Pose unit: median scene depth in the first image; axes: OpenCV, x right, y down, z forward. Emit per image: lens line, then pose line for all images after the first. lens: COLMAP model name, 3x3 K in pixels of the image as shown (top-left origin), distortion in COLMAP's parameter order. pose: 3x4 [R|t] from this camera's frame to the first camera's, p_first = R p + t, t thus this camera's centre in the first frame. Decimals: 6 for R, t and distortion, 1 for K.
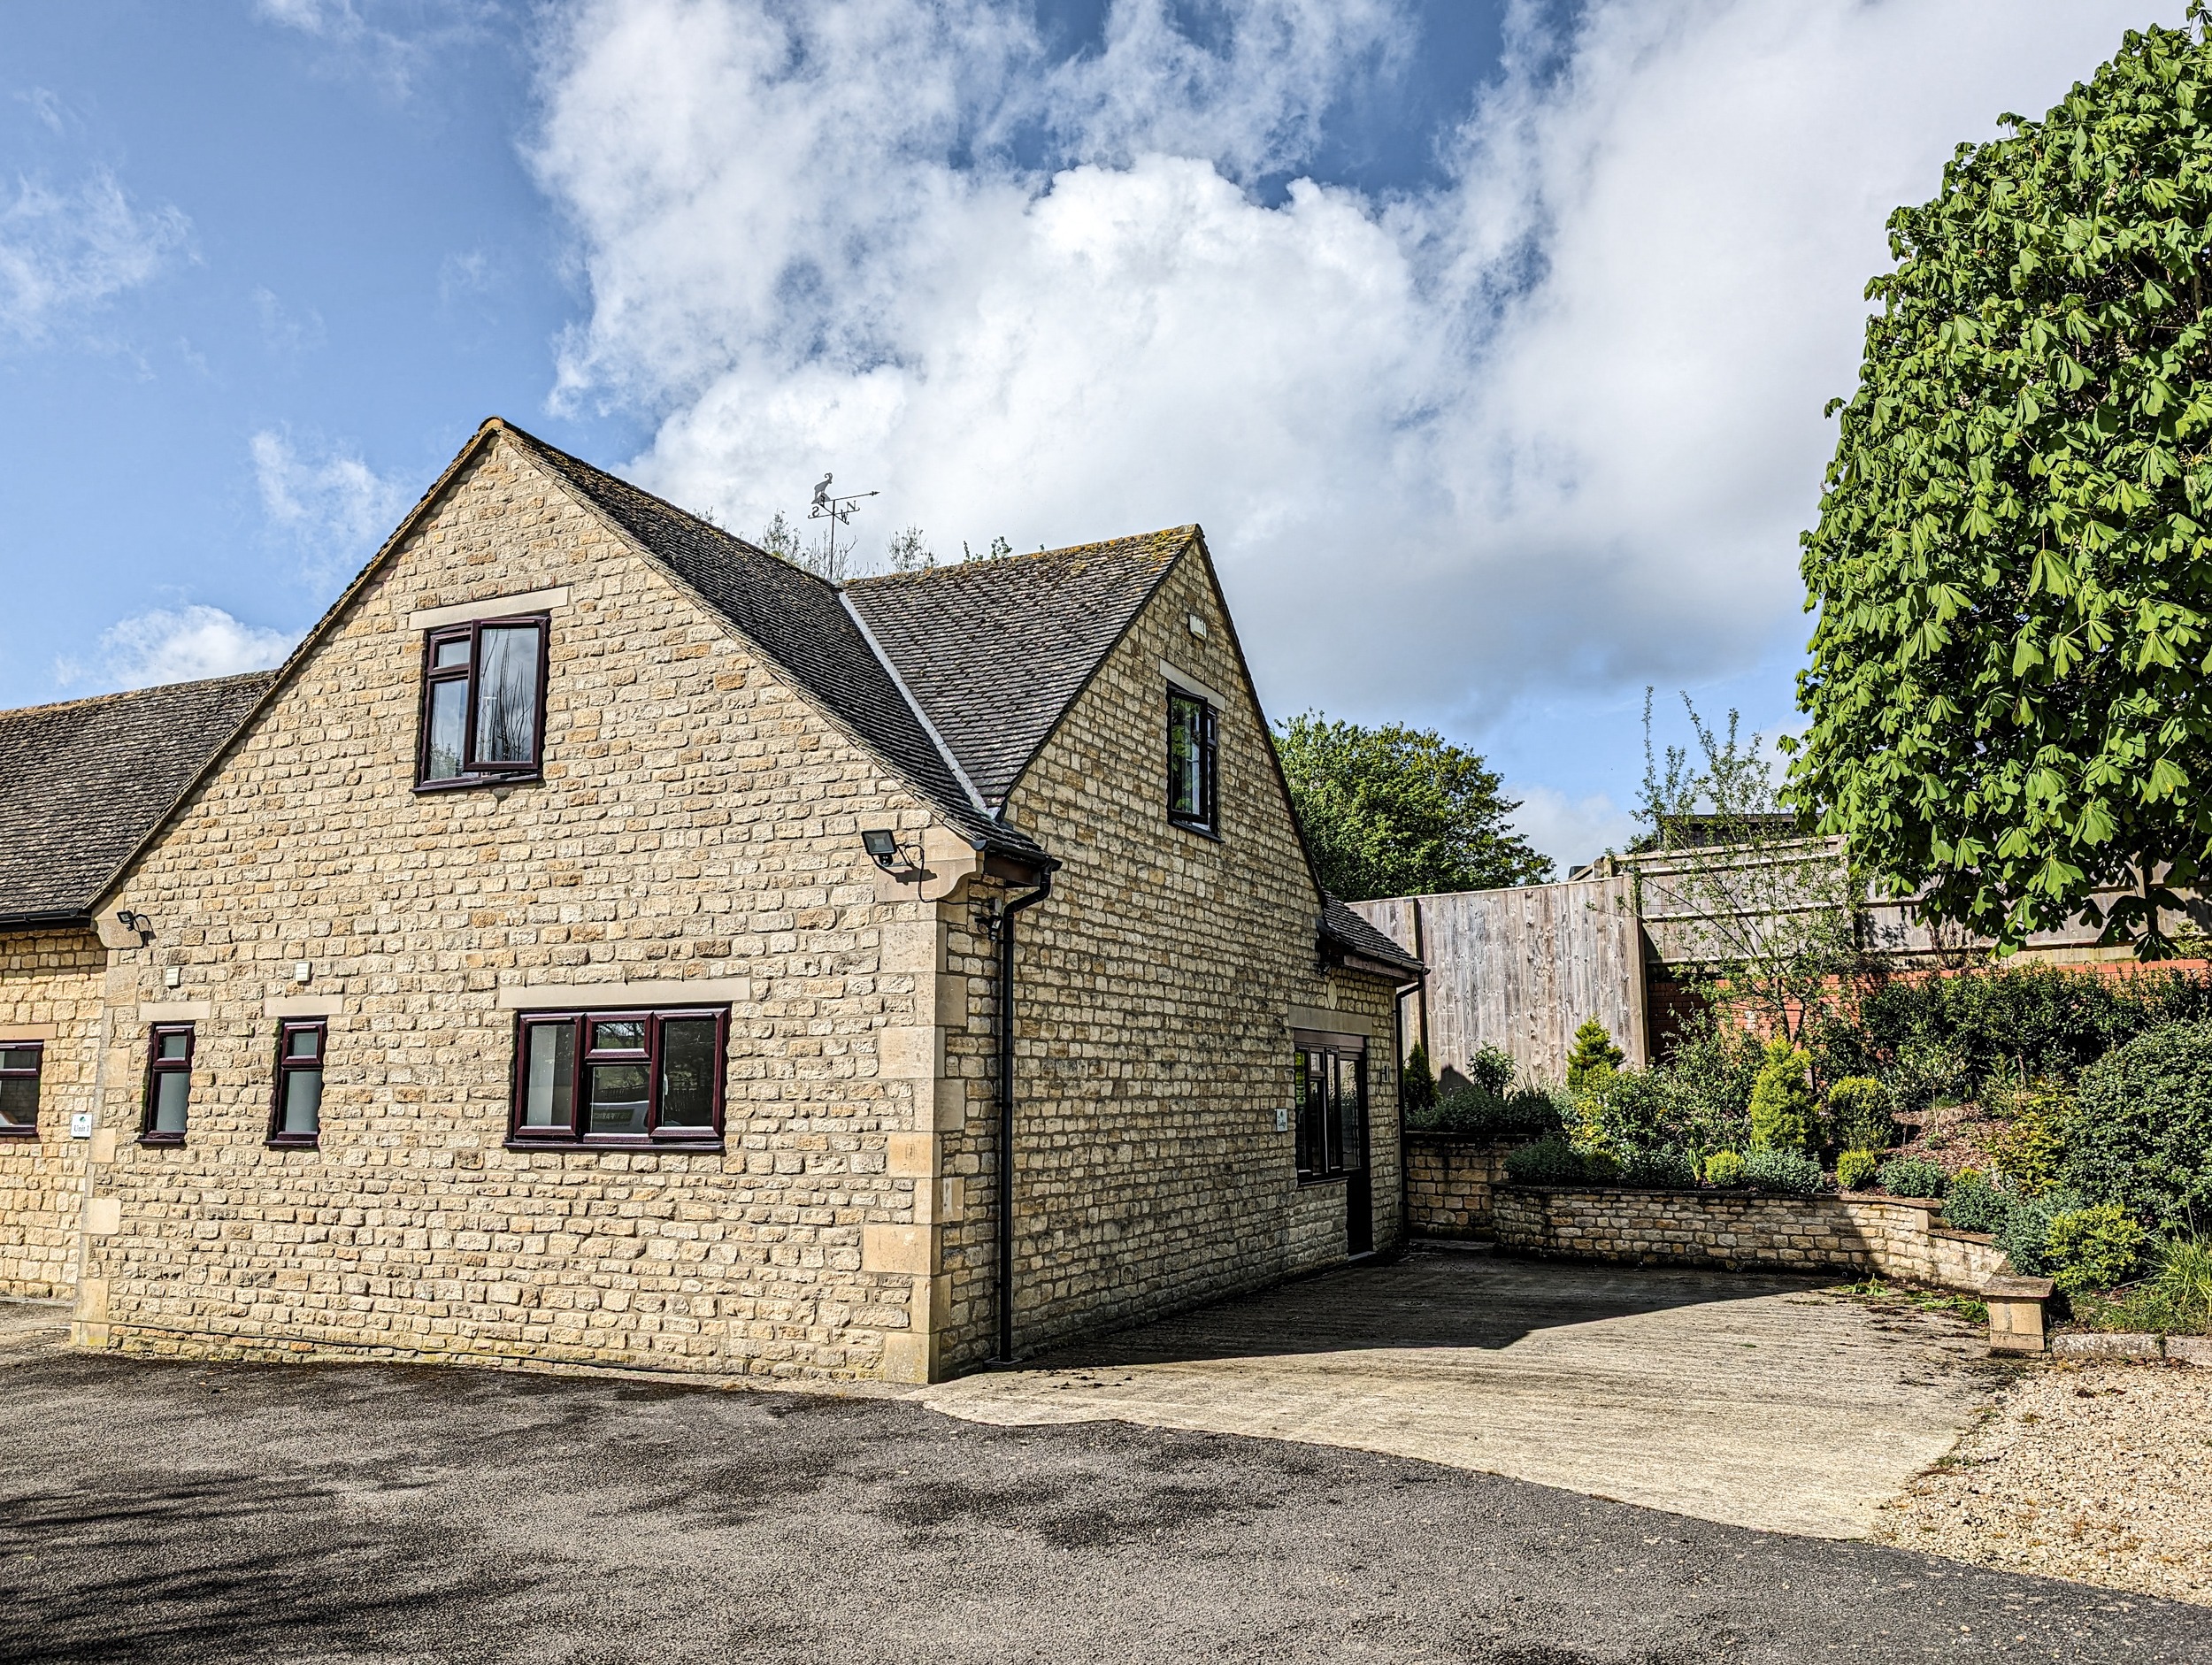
lens RADIAL K [[1614.9, 0, 1100.9], [0, 1614.9, 829.5], [0, 0, 1]] dist [0.031733, -0.028945]
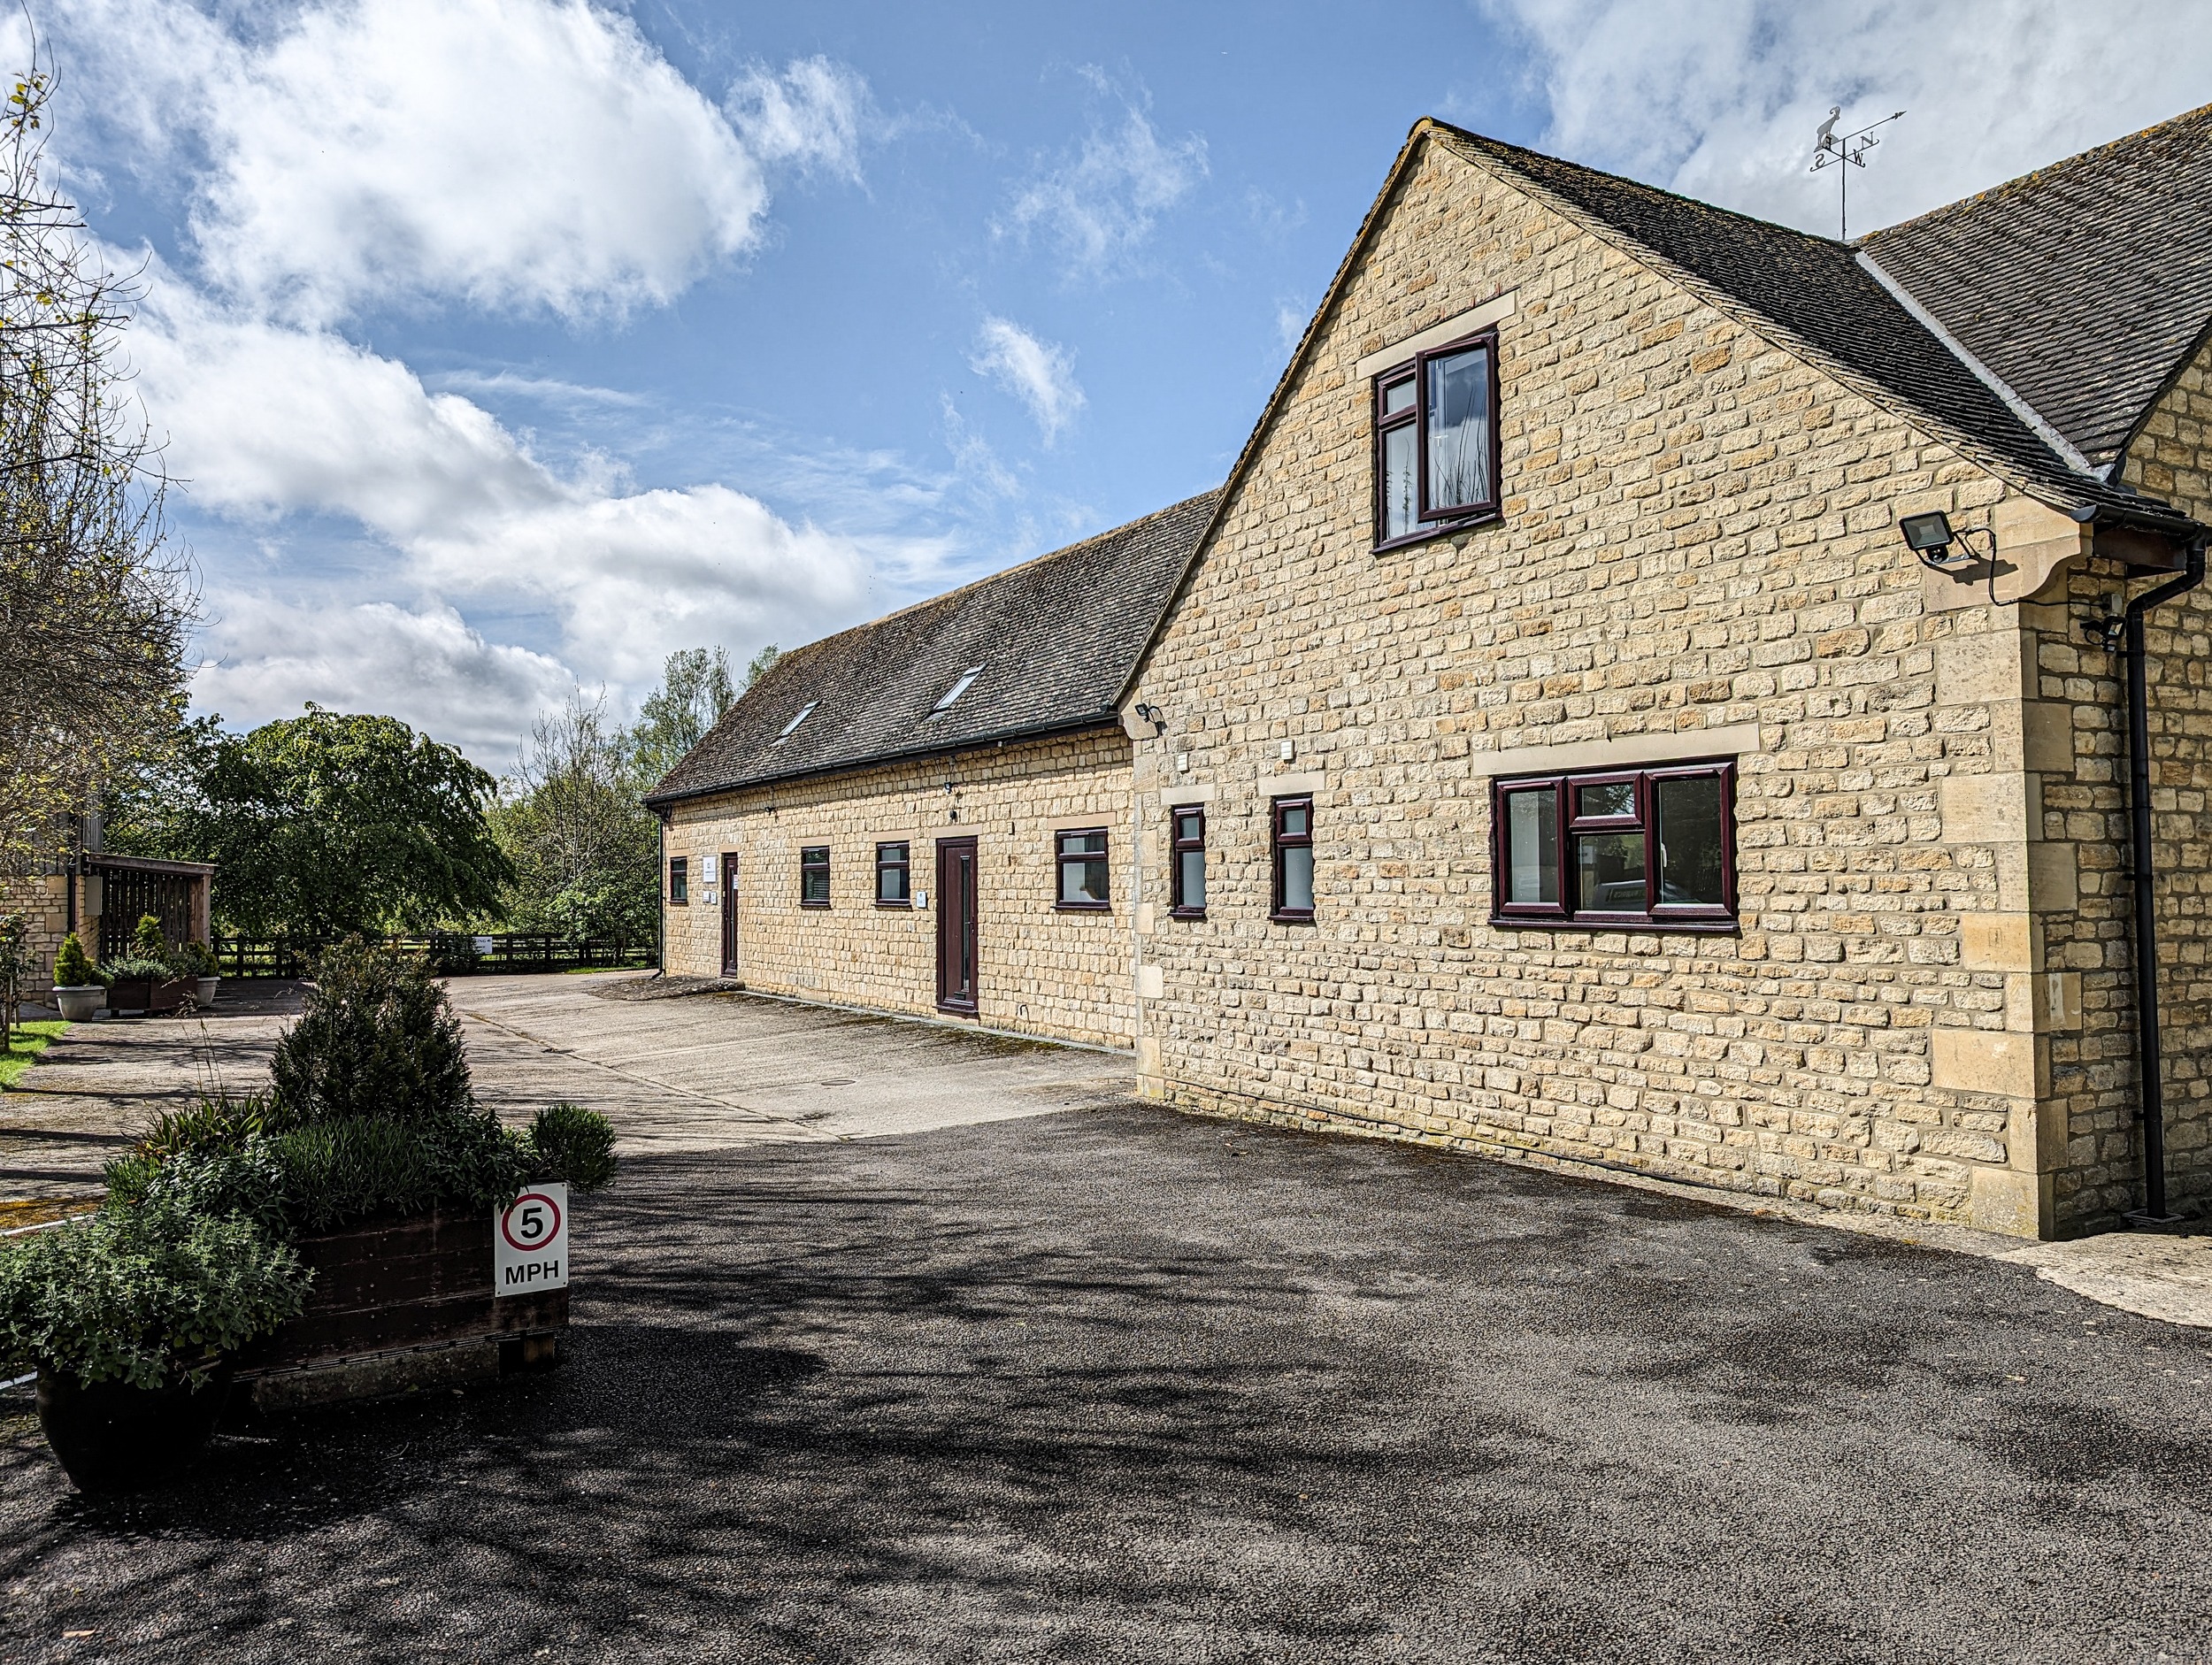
lens RADIAL K [[1613.9, 0, 1106.9], [0, 1613.9, 821.6], [0, 0, 1]] dist [0.028797, -0.024827]
pose [[0.820827, -0.027921, -0.570494, -0.021663], [0.100940, 0.990175, 0.096770, 0.027508], [0.562187, -0.137017, 0.815581, 0.140155]]
